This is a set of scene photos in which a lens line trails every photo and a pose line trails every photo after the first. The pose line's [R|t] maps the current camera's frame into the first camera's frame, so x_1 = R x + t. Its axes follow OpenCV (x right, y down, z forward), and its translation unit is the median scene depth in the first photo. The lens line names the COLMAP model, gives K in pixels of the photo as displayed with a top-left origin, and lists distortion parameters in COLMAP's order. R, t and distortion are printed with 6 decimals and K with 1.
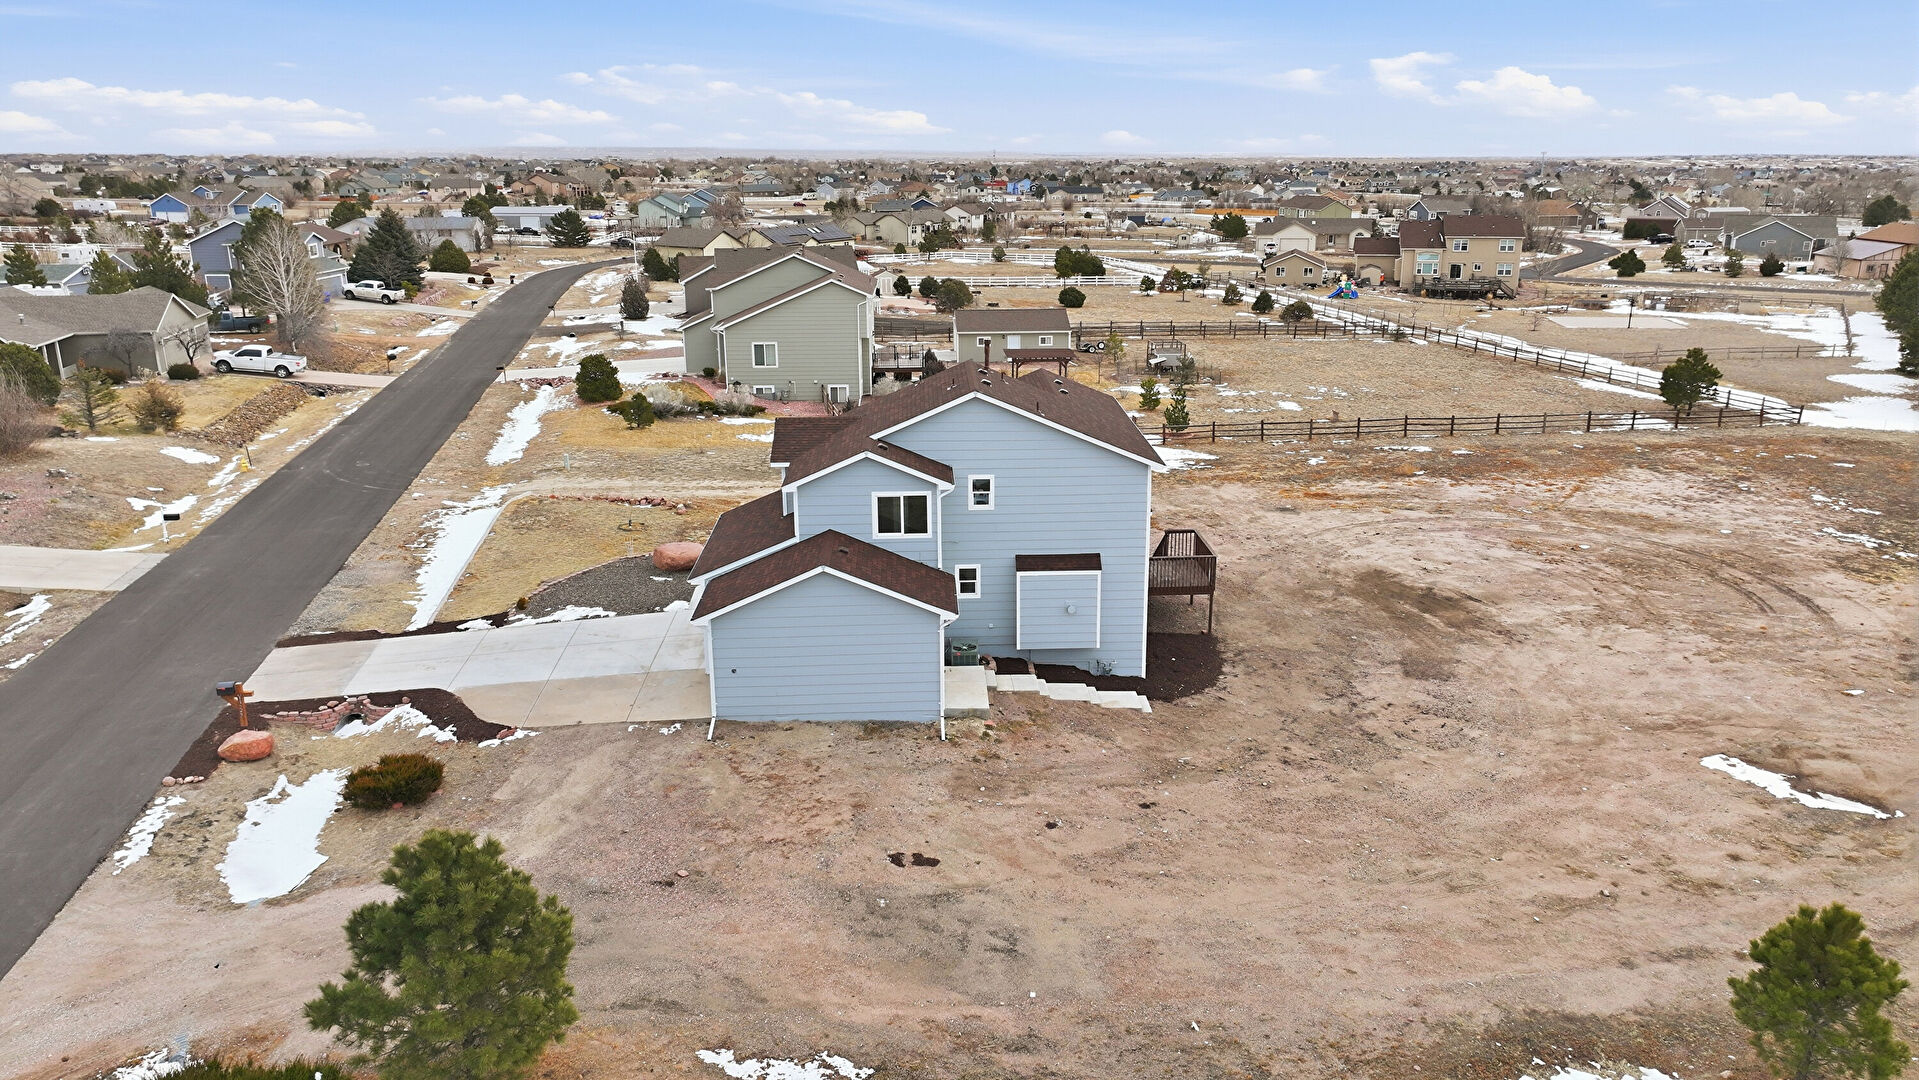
lens RADIAL K [[1334.8, 0, 959.5], [0, 1334.8, 540.0], [0, 0, 1]] dist [0.001480, -0.002253]
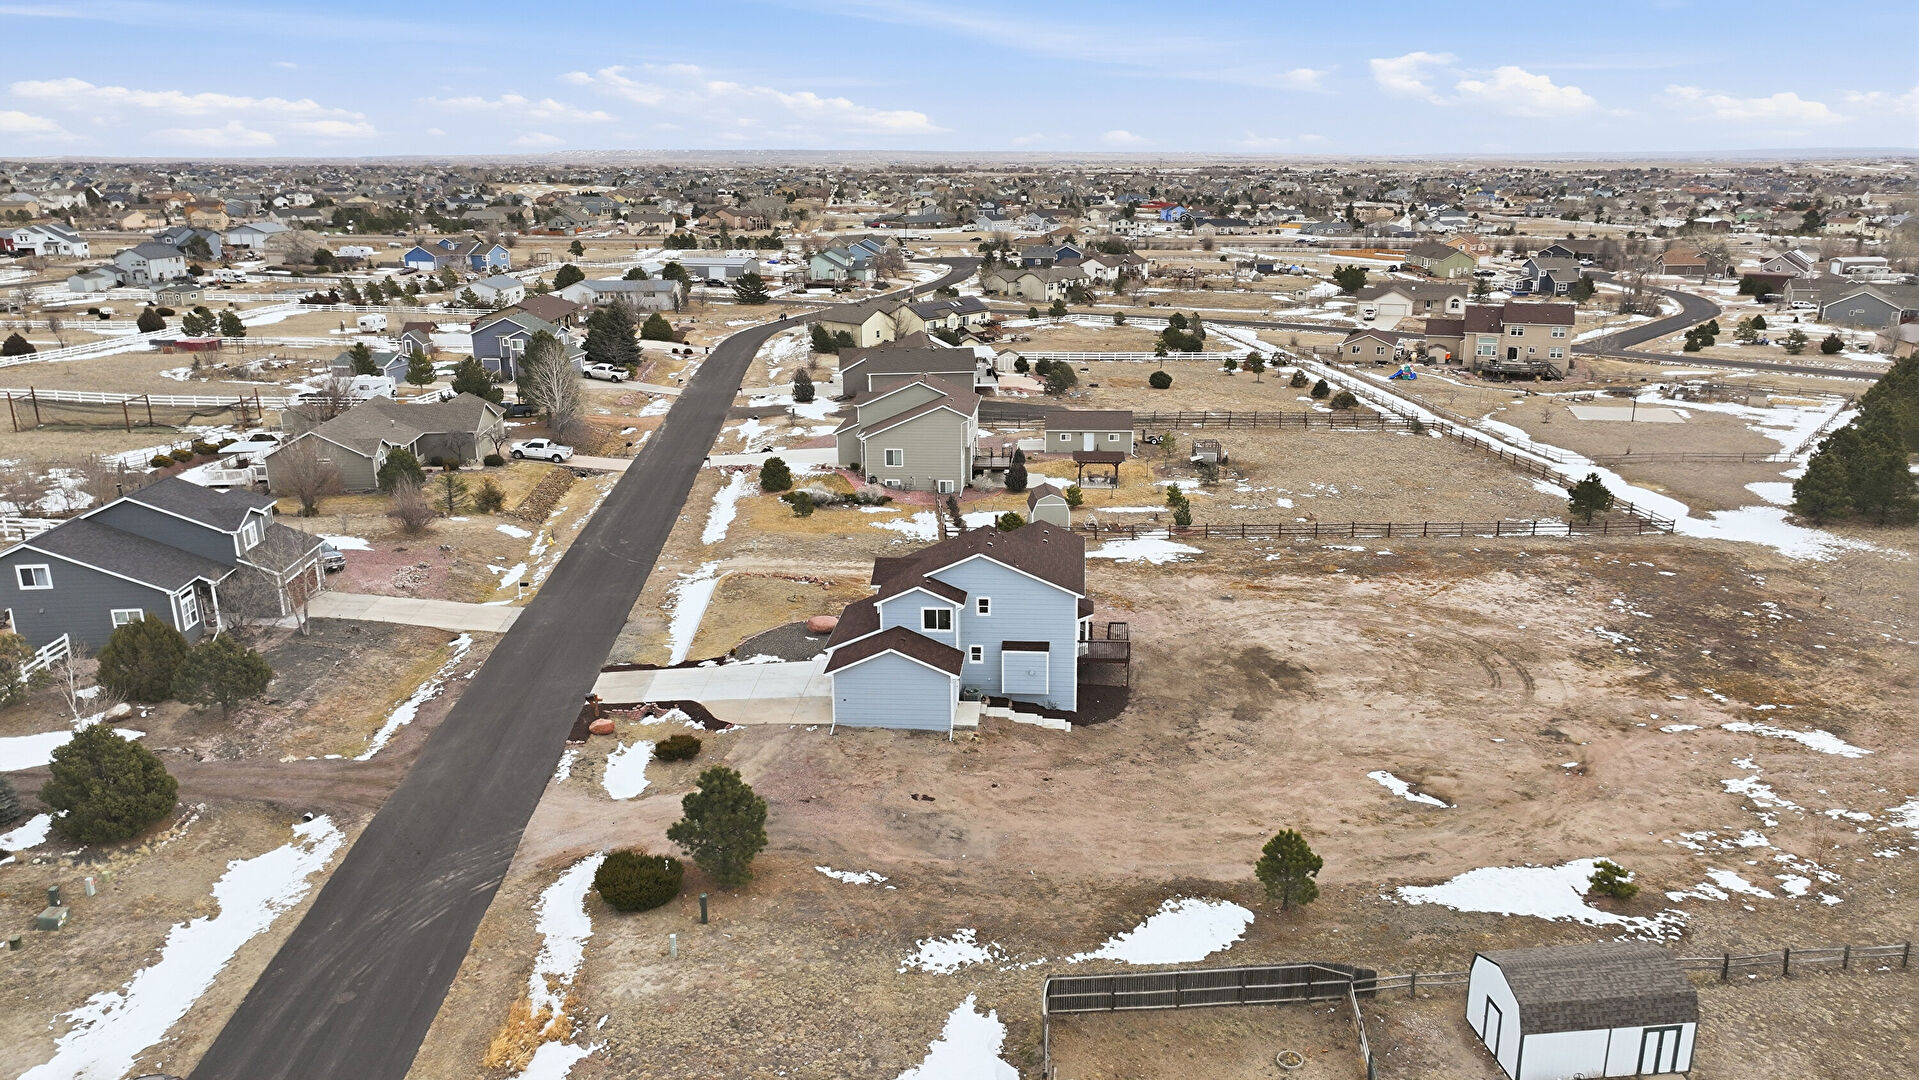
lens RADIAL K [[1334.8, 0, 959.5], [0, 1334.8, 540.0], [0, 0, 1]] dist [0.001480, -0.002253]
pose [[0.992476, 0.031773, -0.118243, 0.152349], [-0.031887, 0.999491, 0.000922, -0.098696], [0.118212, 0.002855, 0.992984, -0.632299]]
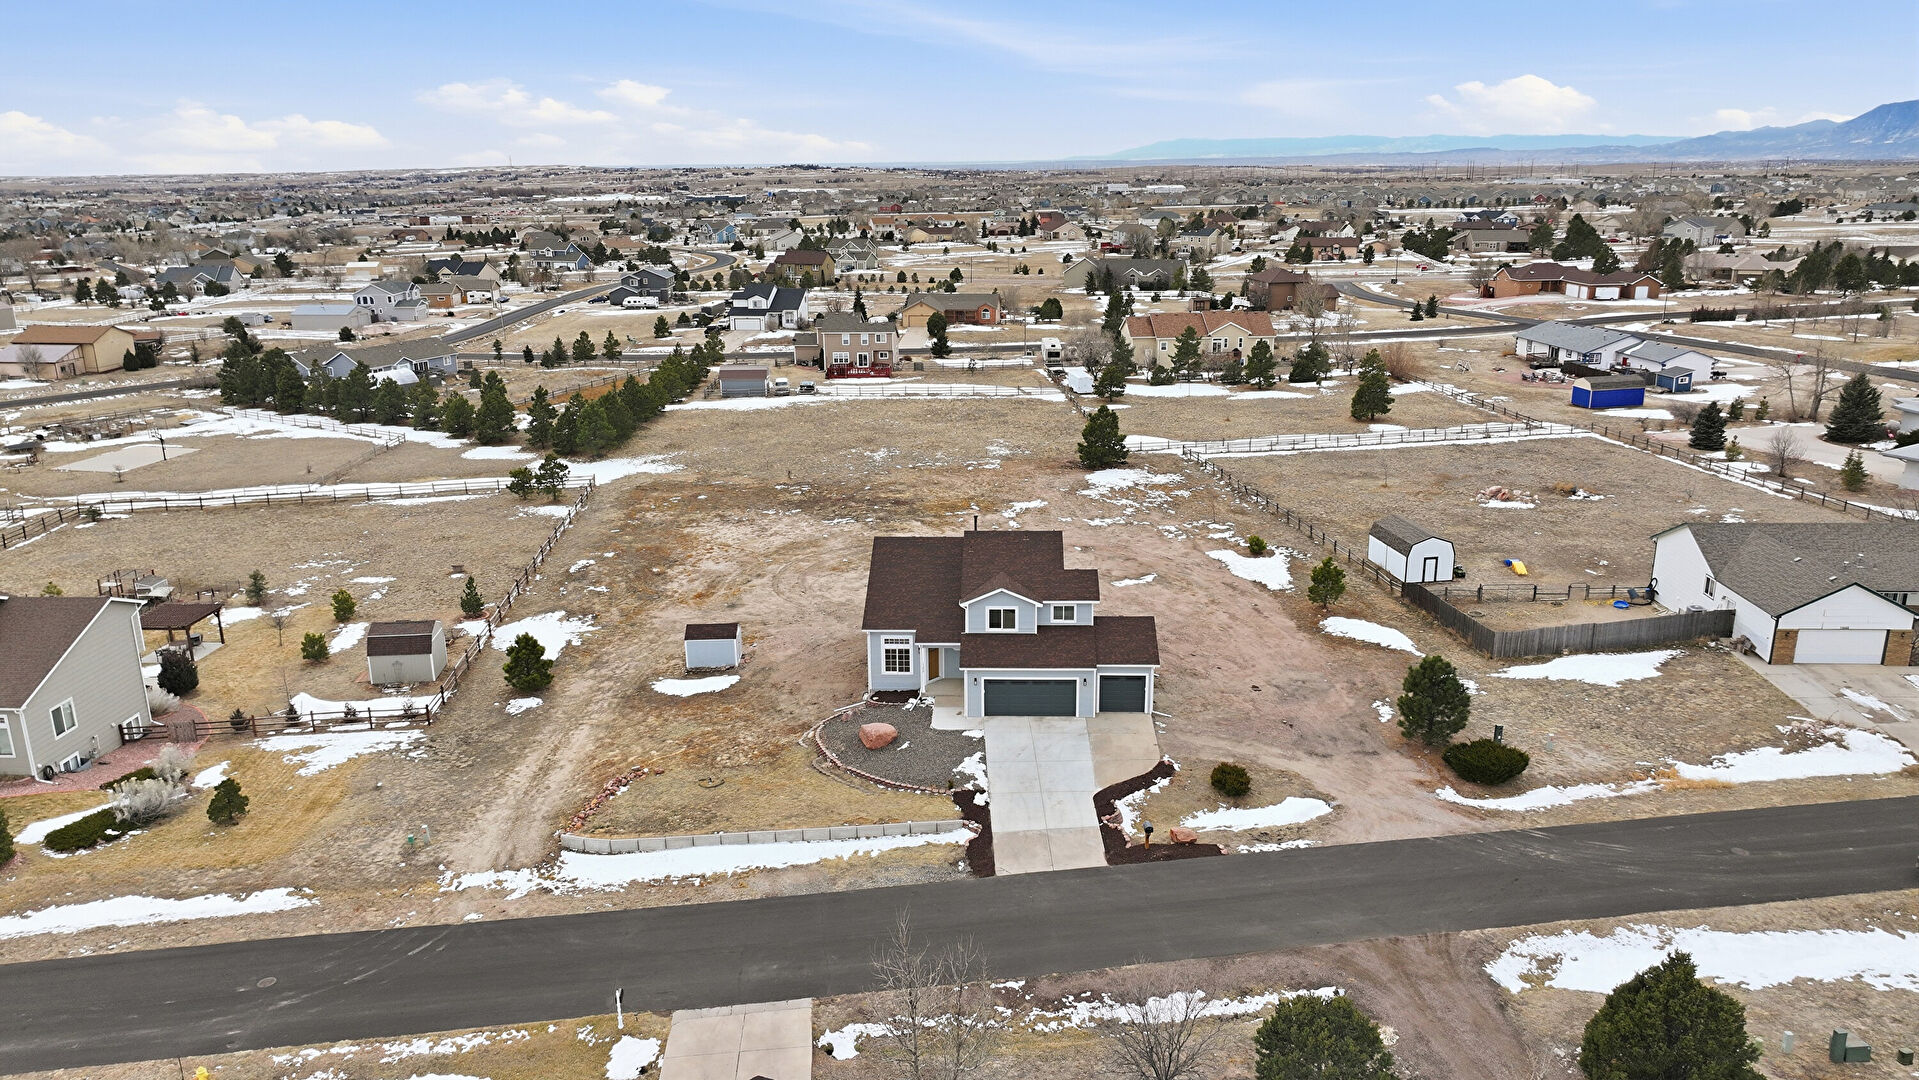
lens RADIAL K [[1334.8, 0, 959.5], [0, 1334.8, 540.0], [0, 0, 1]] dist [0.001480, -0.002253]
pose [[0.077221, -0.269889, 0.959790, -1.433452], [0.296366, 0.925364, 0.236364, -0.462321], [-0.951947, 0.266197, 0.151444, 0.638101]]
